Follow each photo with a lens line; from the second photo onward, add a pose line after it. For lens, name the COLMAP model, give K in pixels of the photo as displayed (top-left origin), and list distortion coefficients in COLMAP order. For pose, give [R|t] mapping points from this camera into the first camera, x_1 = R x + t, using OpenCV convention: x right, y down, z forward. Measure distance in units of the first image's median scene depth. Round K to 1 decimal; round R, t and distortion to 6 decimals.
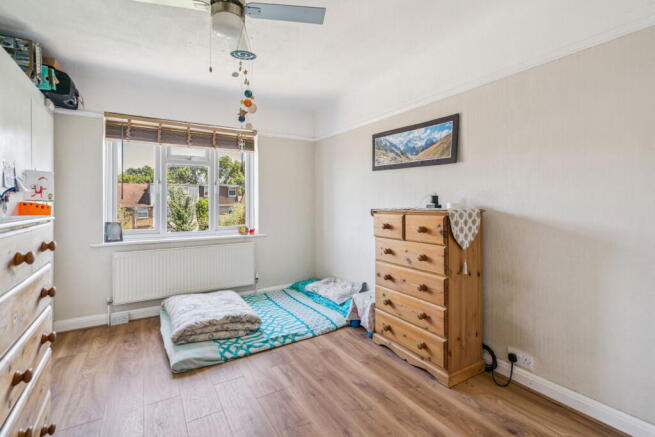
lens RADIAL K [[307.0, 0, 327.8], [0, 307.0, 202.1], [0, 0, 1]] dist [0.000463, 0.000141]
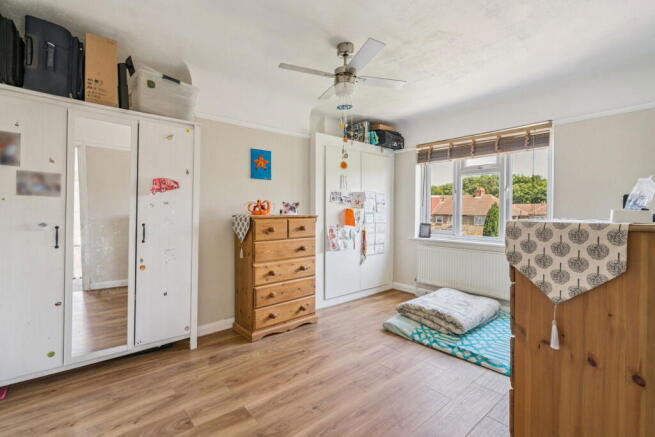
lens RADIAL K [[301.5, 0, 325.8], [0, 301.5, 211.8], [0, 0, 1]] dist [-0.000178, 0.000528]
pose [[0.155479, 0.008623, -0.987802, 0.693407], [0.002462, 0.999955, 0.009117, 0.000384], [0.987836, -0.003849, 0.155451, 0.428334]]
